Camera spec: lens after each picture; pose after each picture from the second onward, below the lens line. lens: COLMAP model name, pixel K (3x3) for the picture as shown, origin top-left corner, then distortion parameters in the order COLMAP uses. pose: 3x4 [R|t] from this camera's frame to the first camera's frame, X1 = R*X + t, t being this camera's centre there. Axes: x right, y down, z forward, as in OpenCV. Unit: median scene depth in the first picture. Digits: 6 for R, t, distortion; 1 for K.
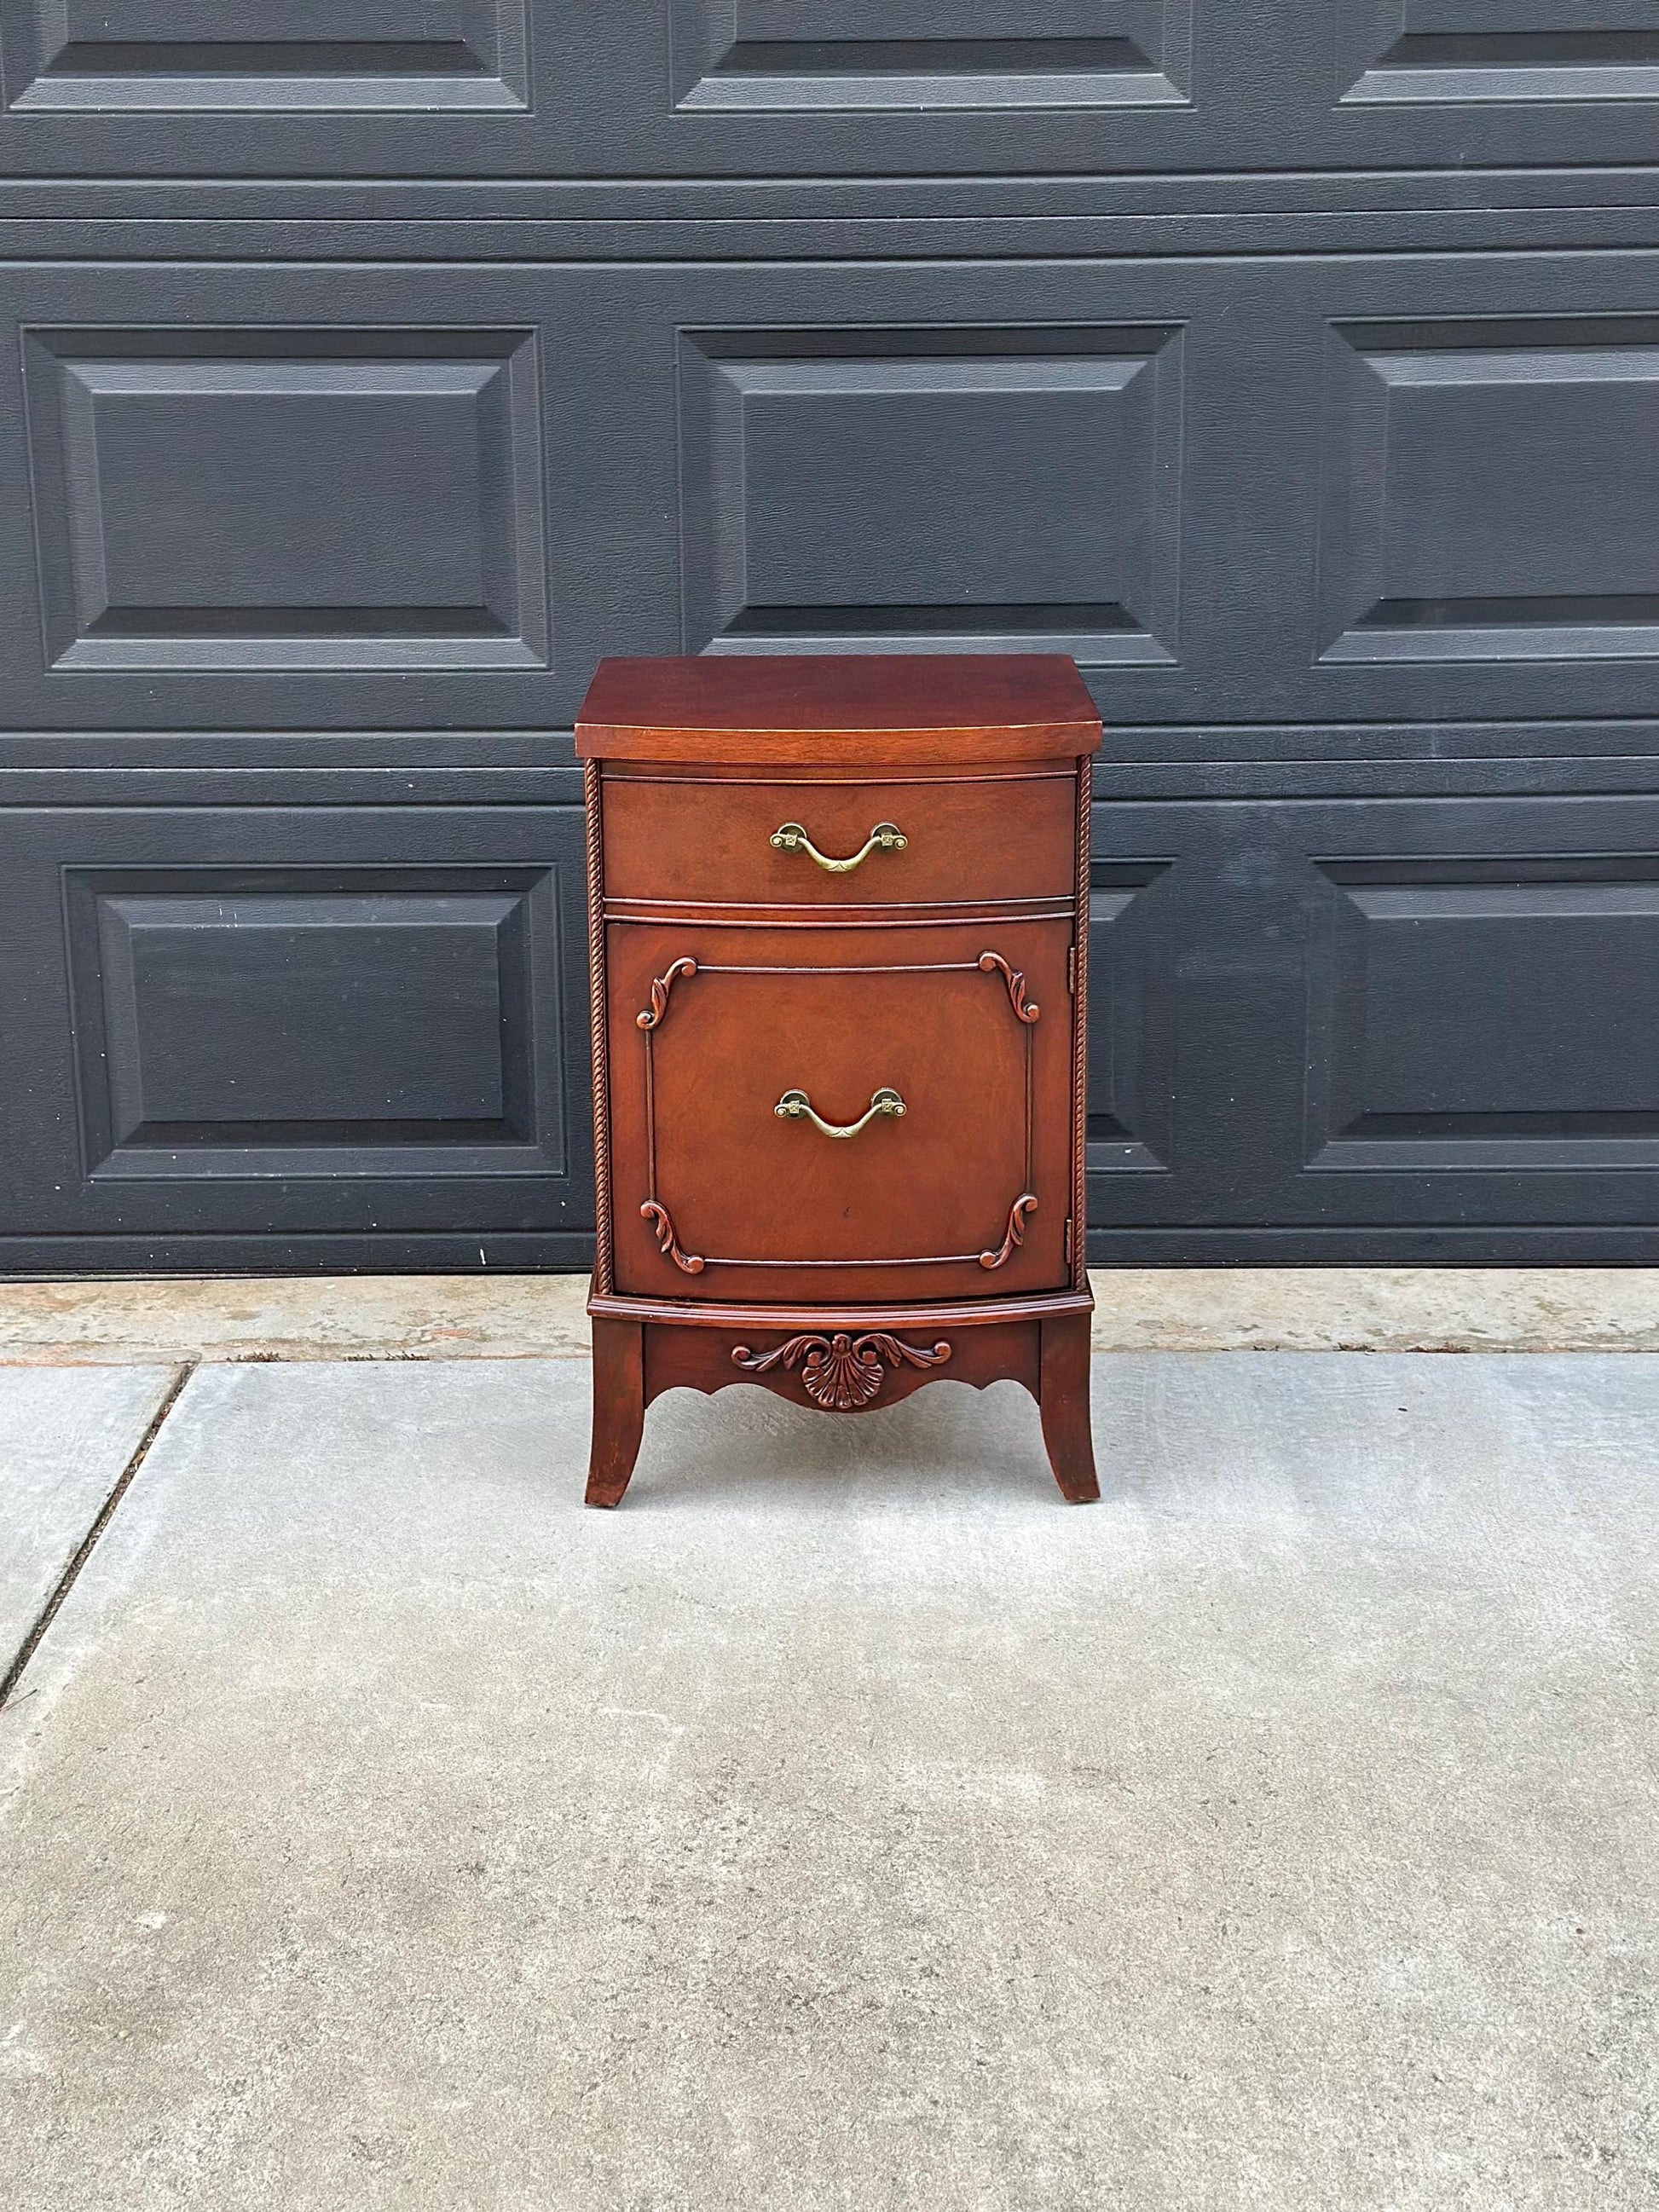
lens RADIAL K [[3115.0, 0, 836.1], [0, 3115.0, 998.6], [0, 0, 1]] dist [0.134564, -0.022978]
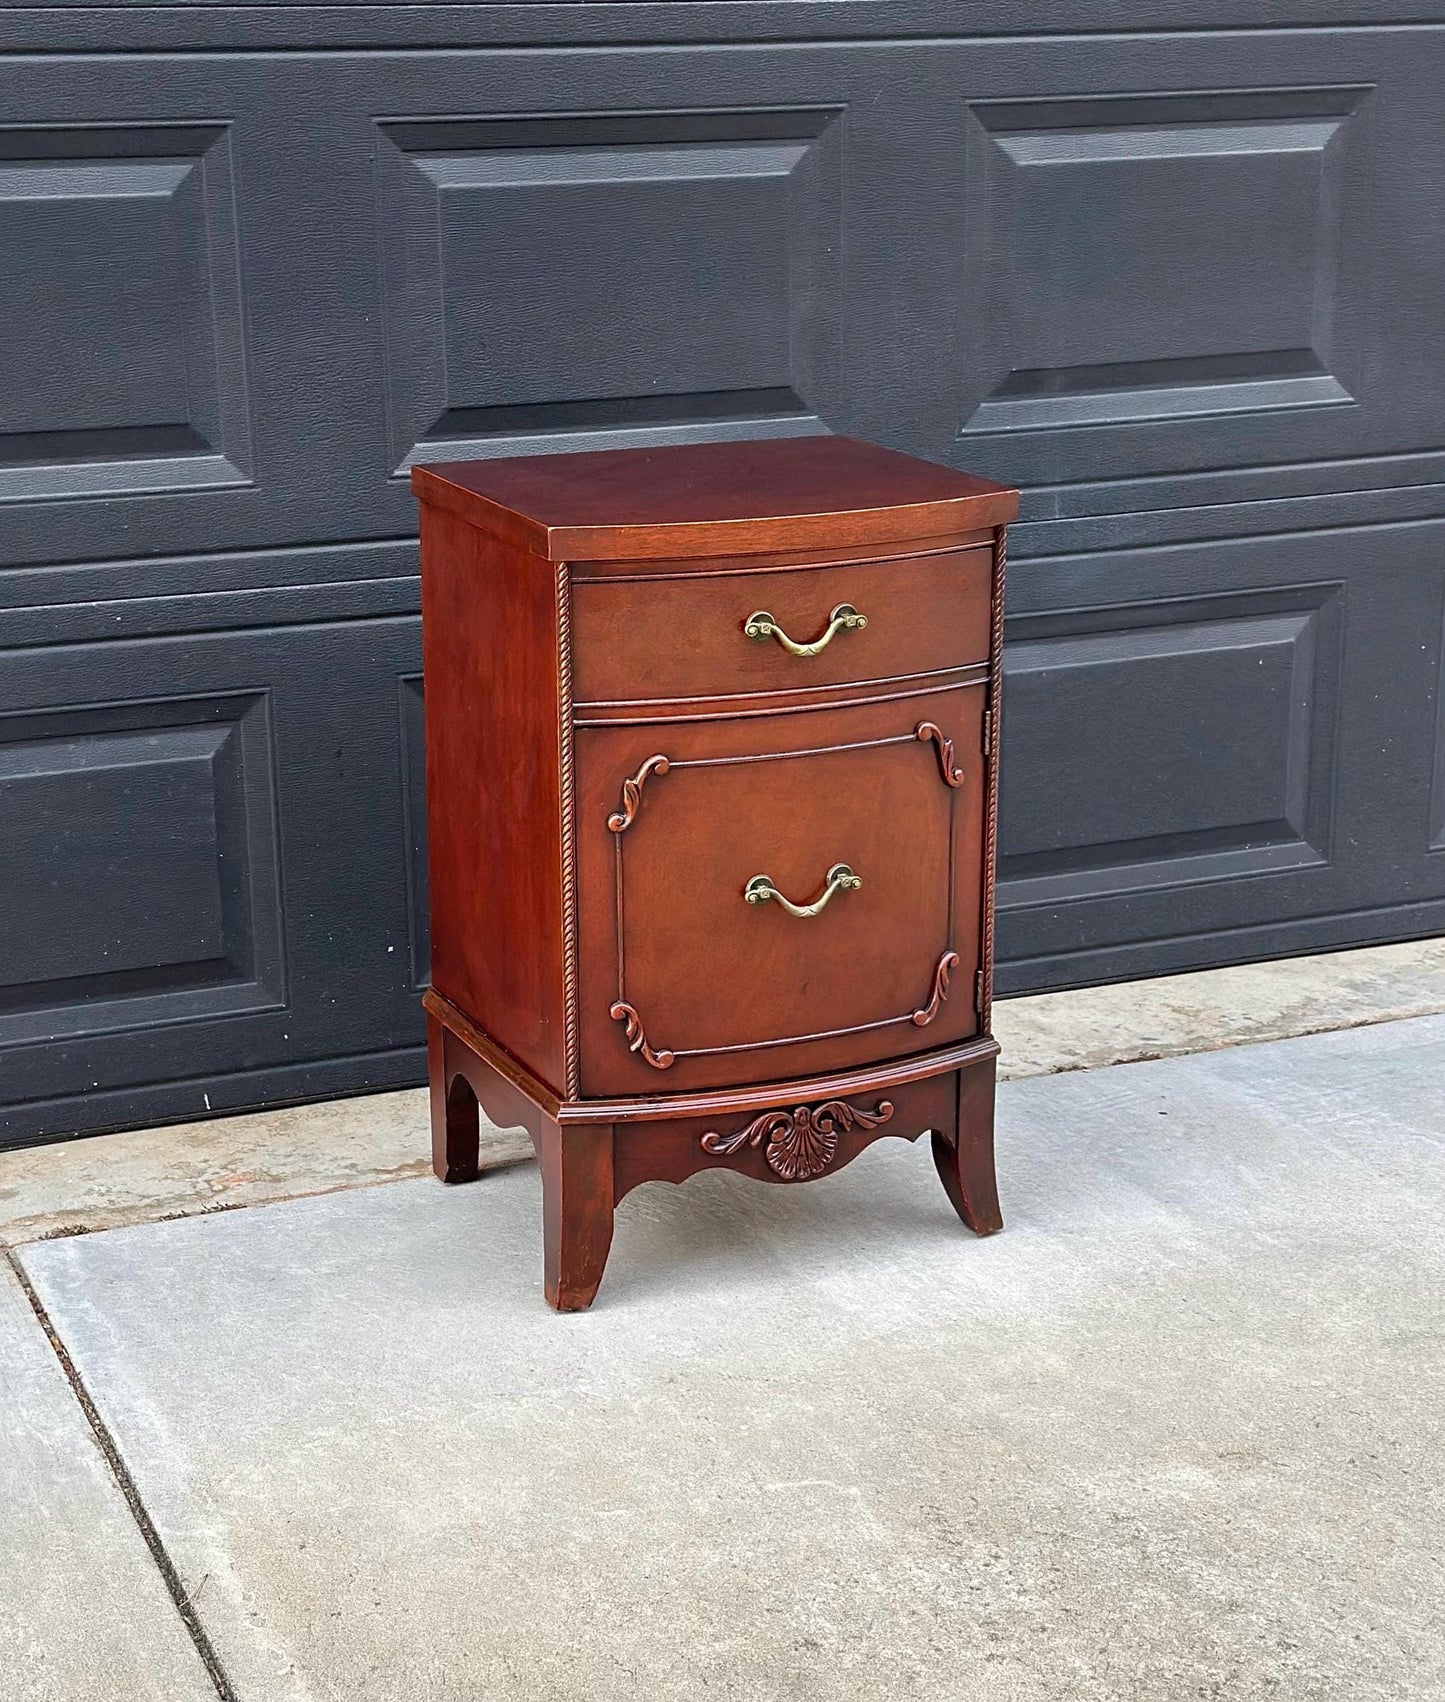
lens RADIAL K [[3040.5, 0, 667.6], [0, 3040.5, 997.9], [0, 0, 1]] dist [0.182111, -0.207319]
pose [[0.921693, -0.124803, 0.367296, -0.389169], [0.102158, 0.991502, 0.080545, -0.013662], [-0.374227, -0.036716, 0.926610, 0.079142]]
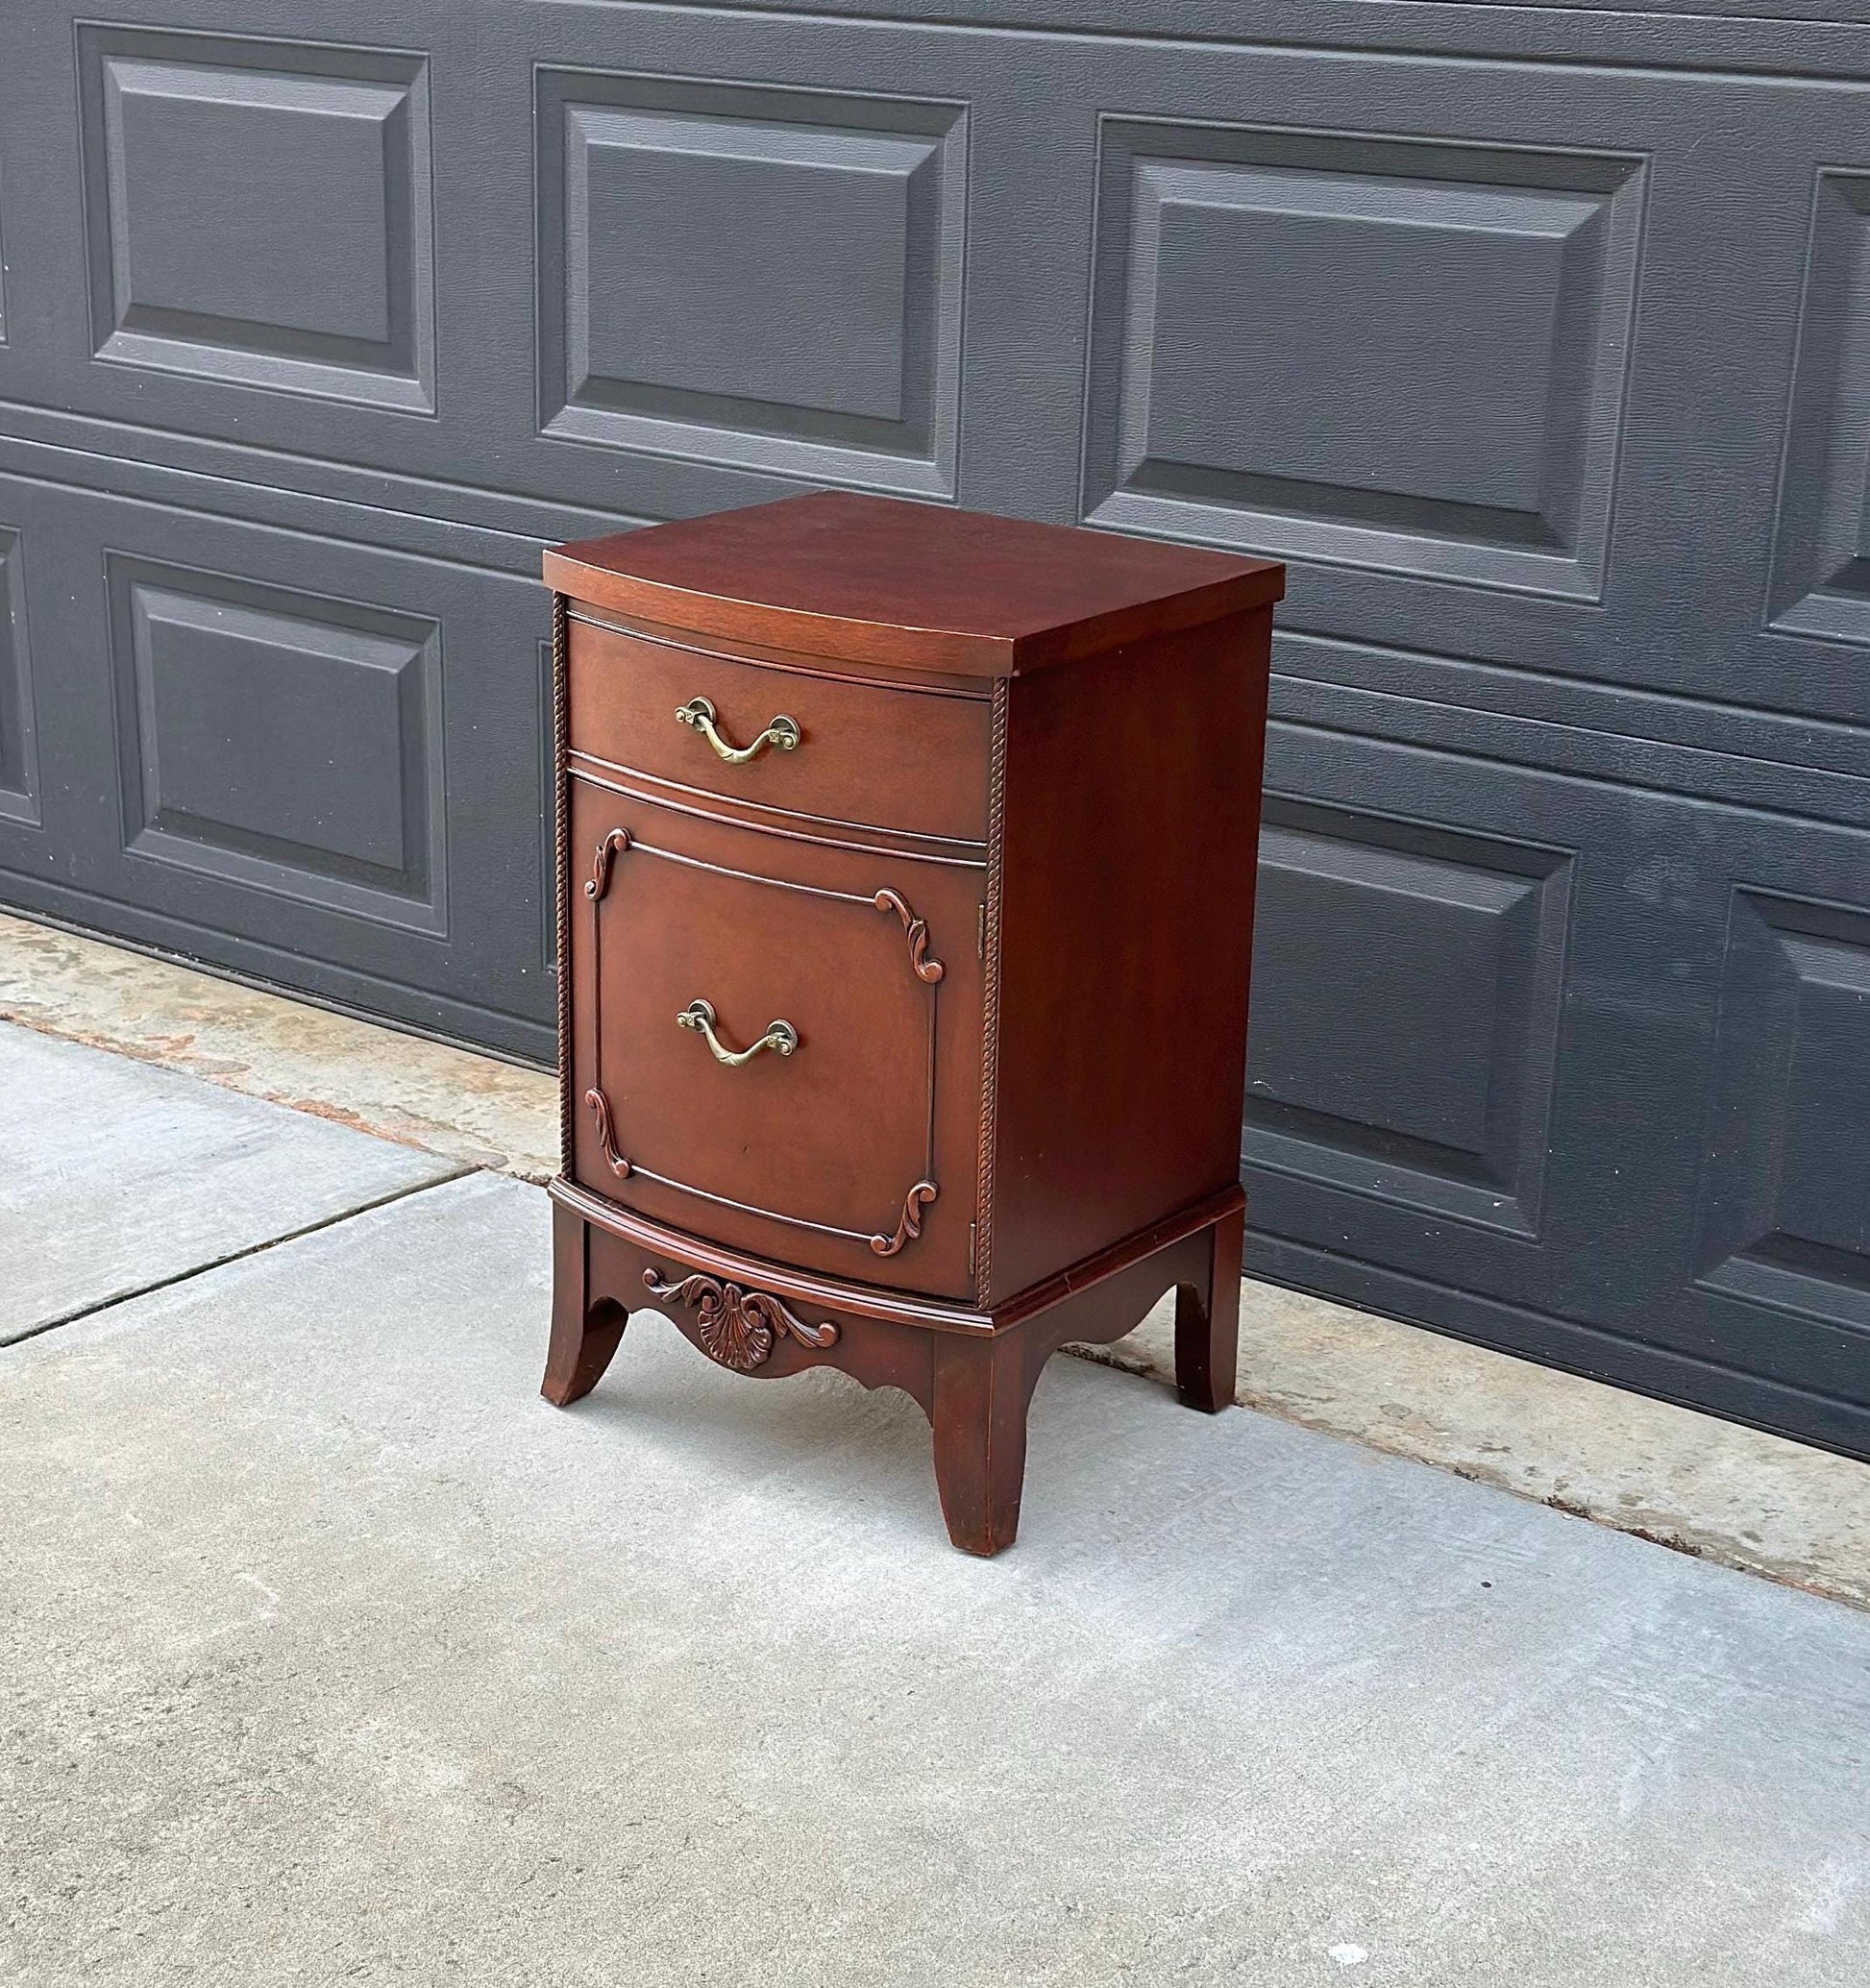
lens RADIAL K [[3615.2, 0, 930.8], [0, 3615.2, 1128.8], [0, 0, 1]] dist [0.178774, -0.260893]
pose [[0.791061, 0.233140, -0.565570, 0.592304], [-0.187486, 0.972437, 0.138623, -0.084887], [0.582299, -0.003623, 0.812967, 0.189211]]
